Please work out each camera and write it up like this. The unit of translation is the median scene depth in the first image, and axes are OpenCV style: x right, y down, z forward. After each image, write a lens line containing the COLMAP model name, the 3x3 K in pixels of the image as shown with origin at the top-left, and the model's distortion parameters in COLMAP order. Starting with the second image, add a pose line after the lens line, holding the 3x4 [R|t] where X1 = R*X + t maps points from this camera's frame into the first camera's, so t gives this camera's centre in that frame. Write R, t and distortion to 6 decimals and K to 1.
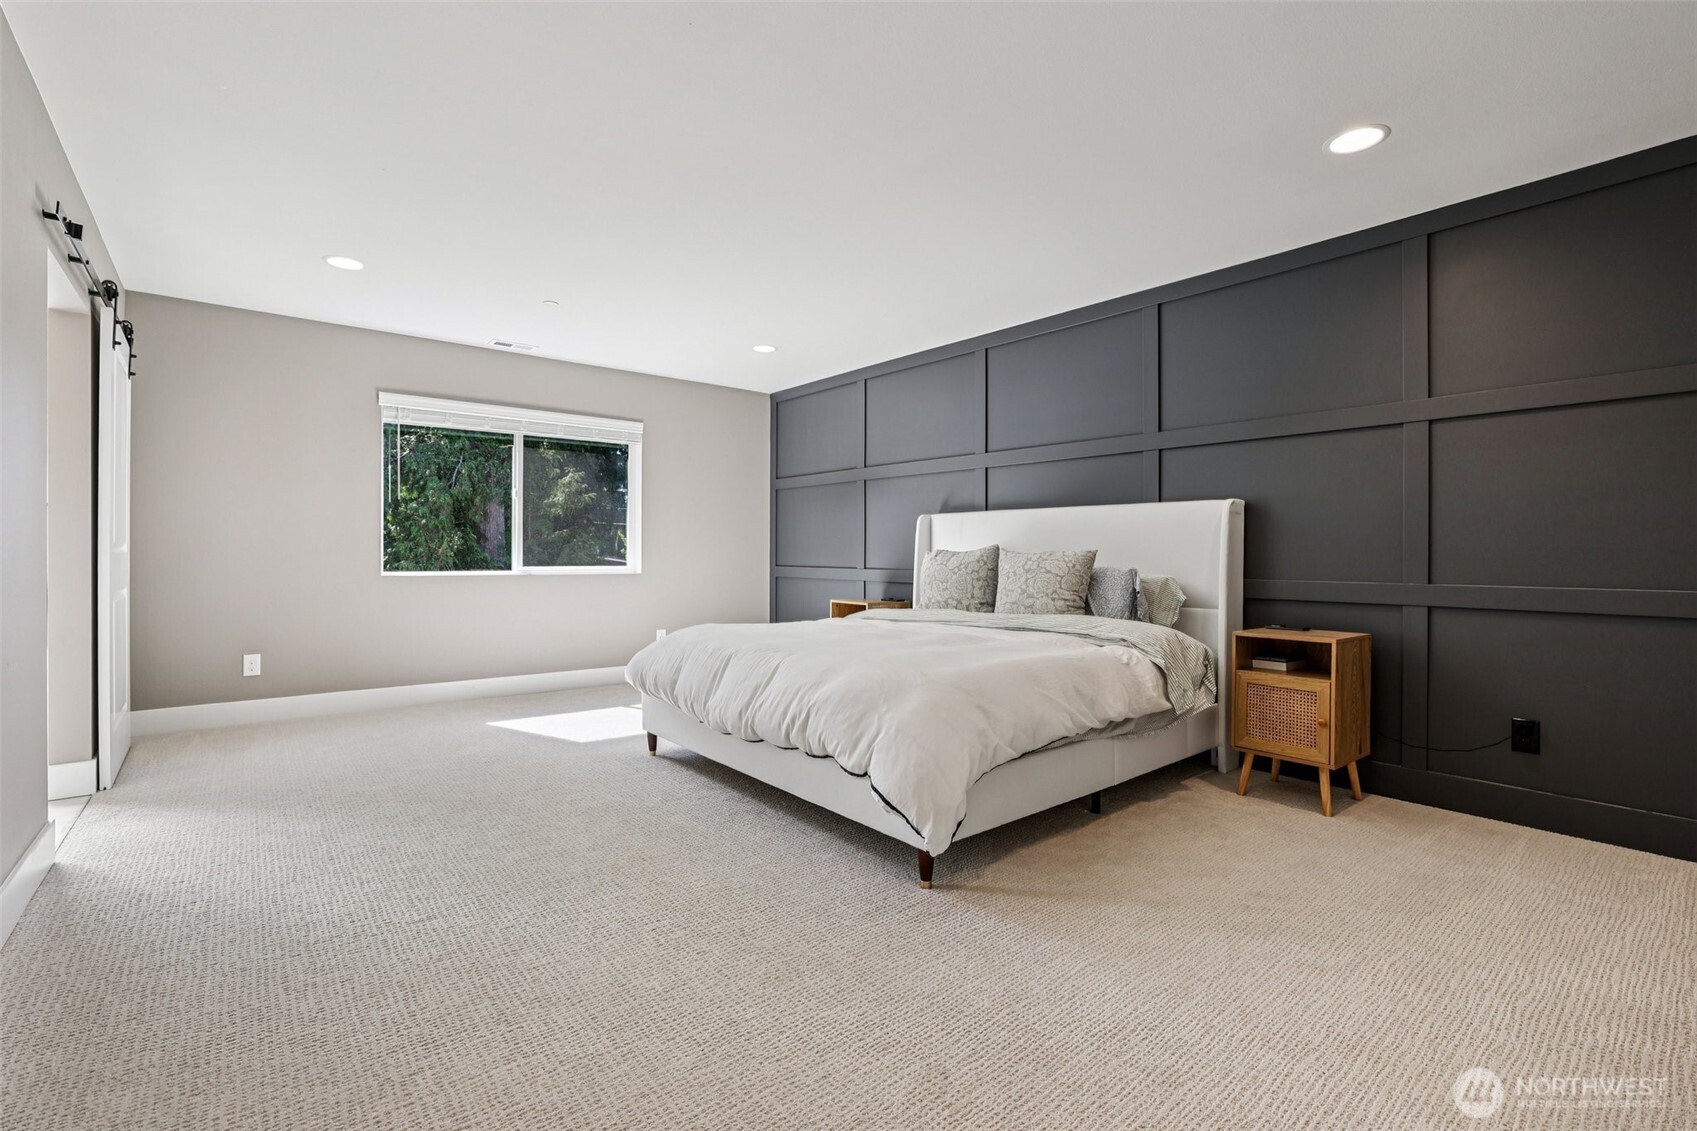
lens RADIAL K [[740.8, 0, 851.9], [0, 740.8, 551.8], [0, 0, 1]] dist [-0.032574, 0.013511]
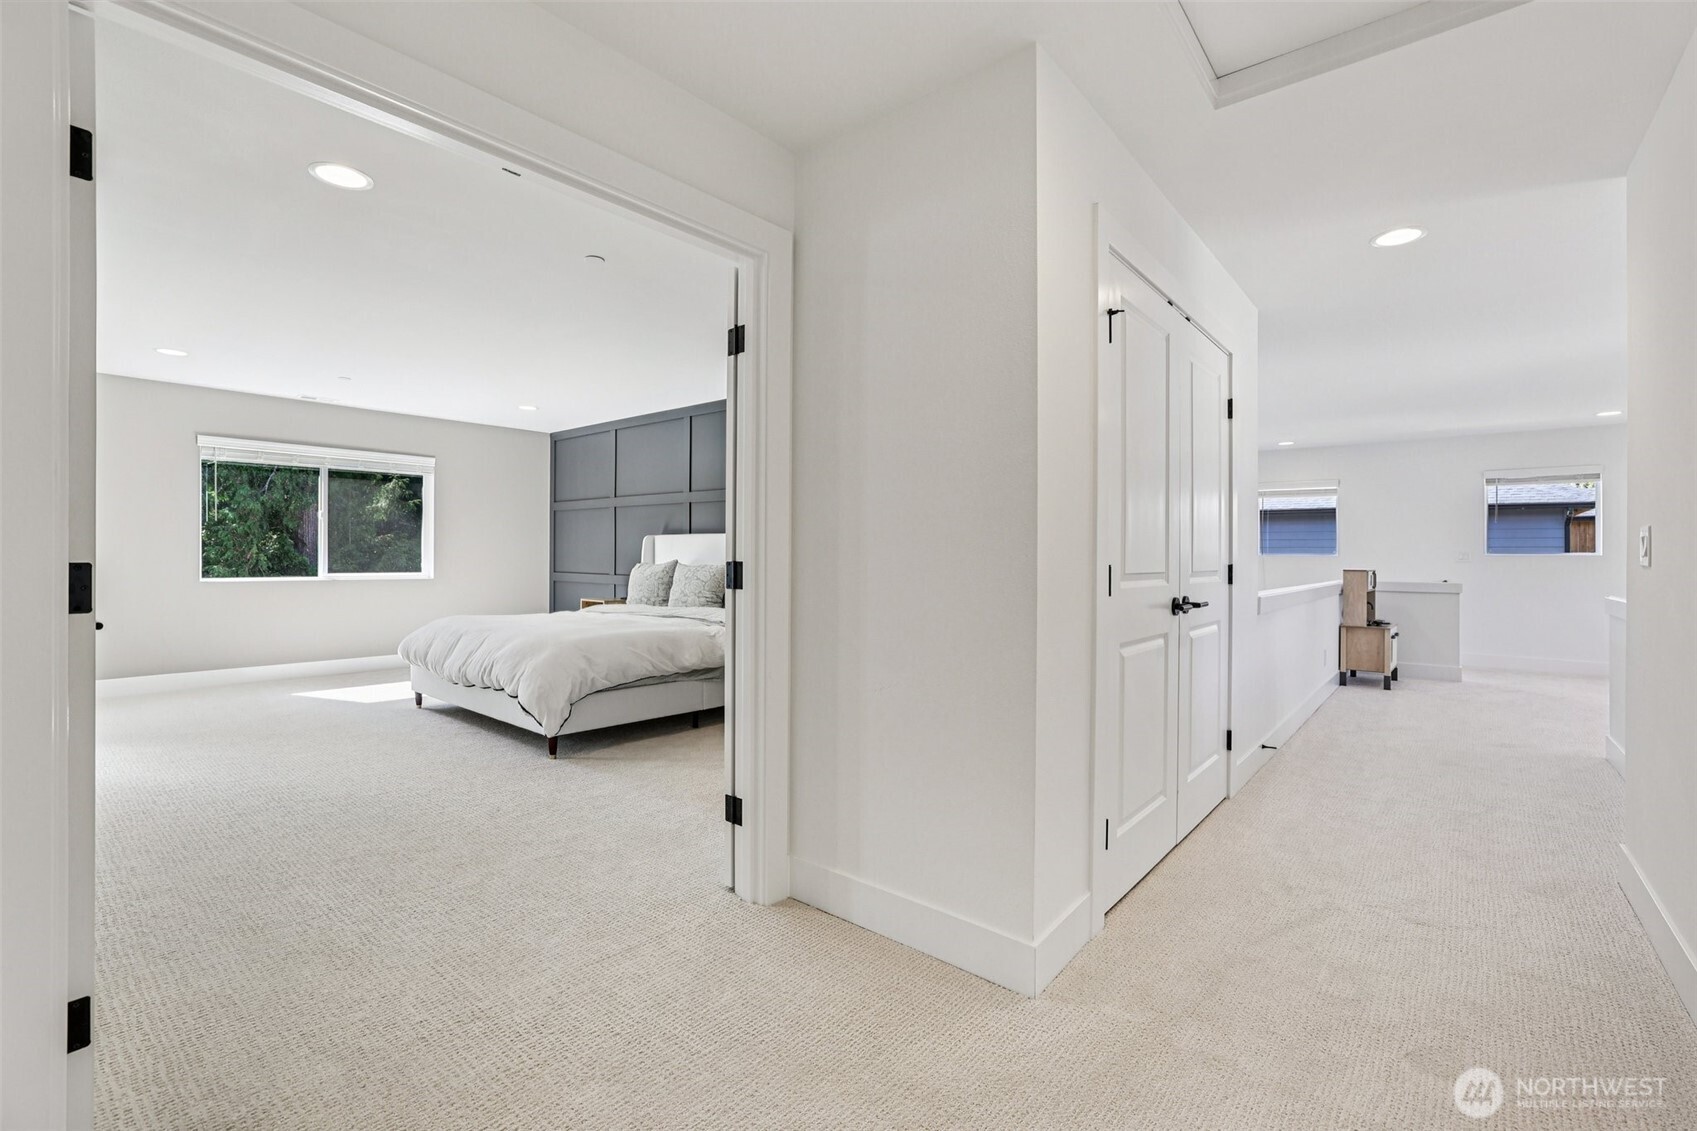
lens RADIAL K [[740.8, 0, 851.9], [0, 740.8, 551.8], [0, 0, 1]] dist [-0.032574, 0.013511]
pose [[0.984790, 0.003834, 0.173709, 0.231679], [-0.003750, 0.999993, -0.000813, -0.021191], [-0.173710, 0.000149, 0.984797, -0.405559]]
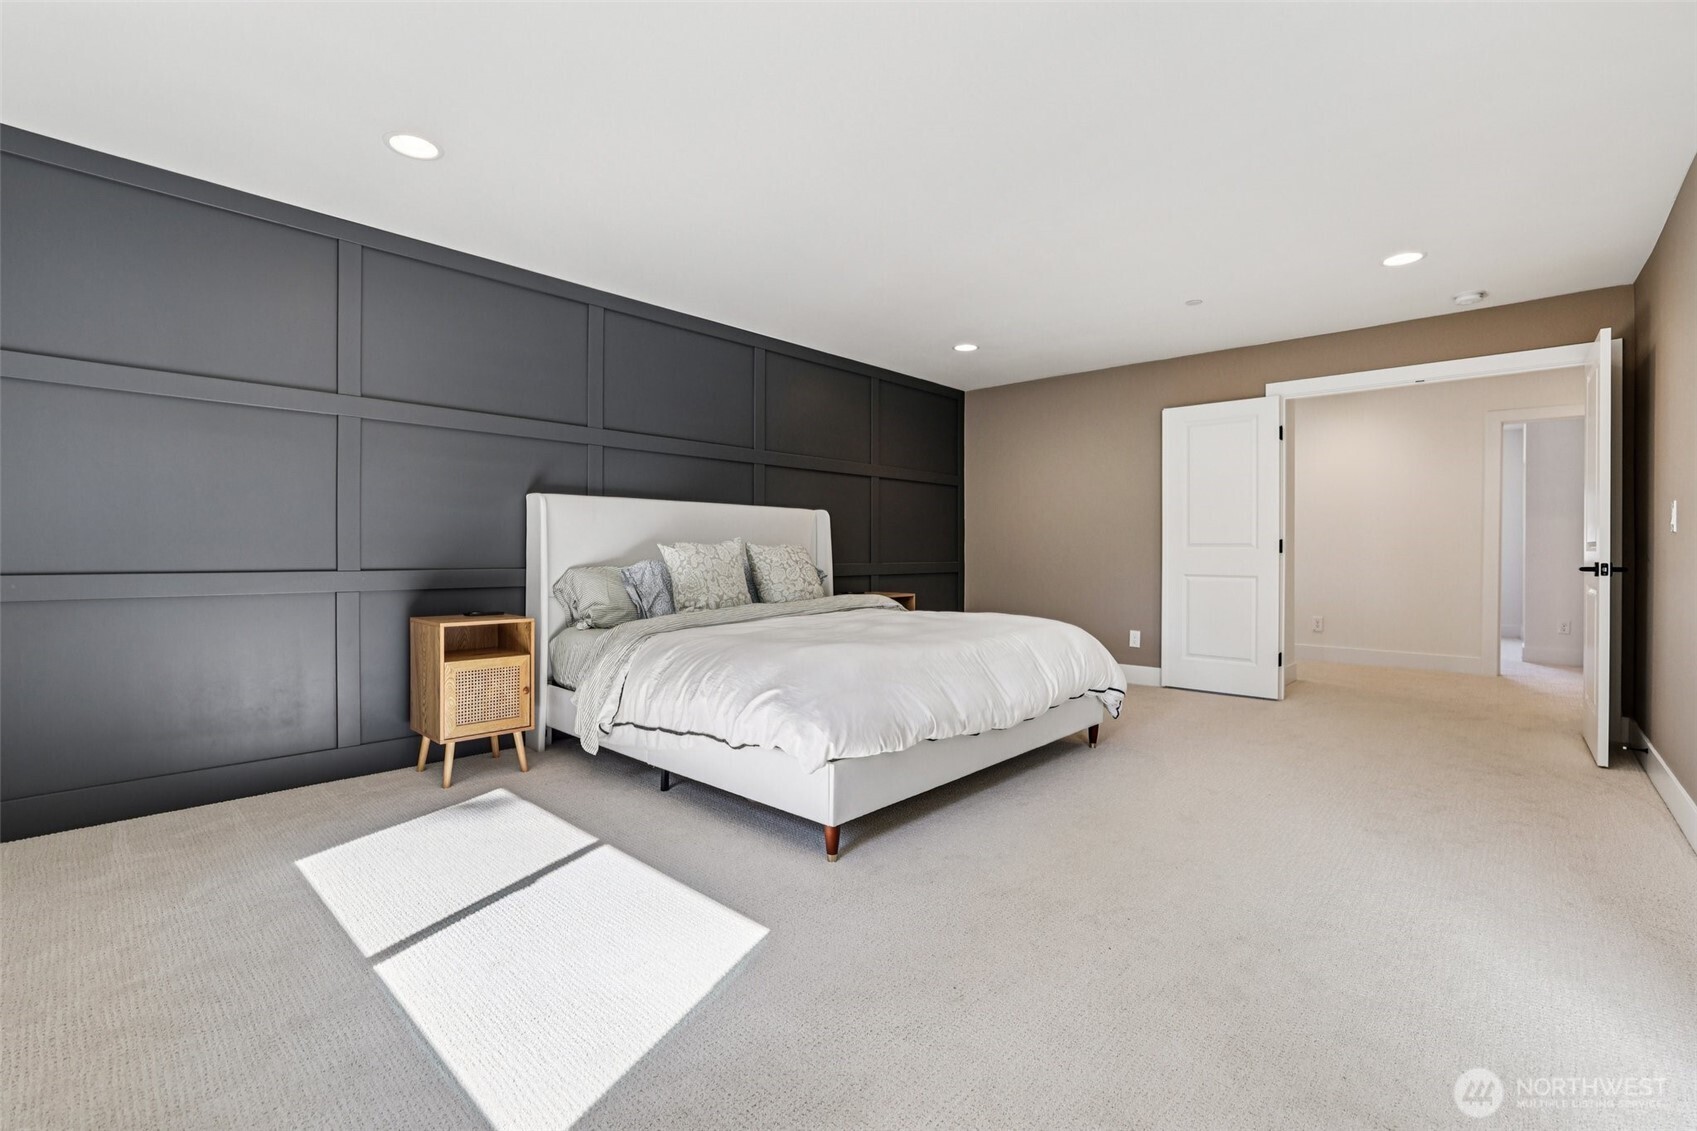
lens RADIAL K [[740.8, 0, 851.9], [0, 740.8, 551.8], [0, 0, 1]] dist [-0.032574, 0.013511]
pose [[-0.127637, -0.014563, 0.991714, -0.686922], [-0.007841, 0.999876, 0.013674, -0.005208], [-0.991790, -0.006031, -0.127735, 0.801586]]
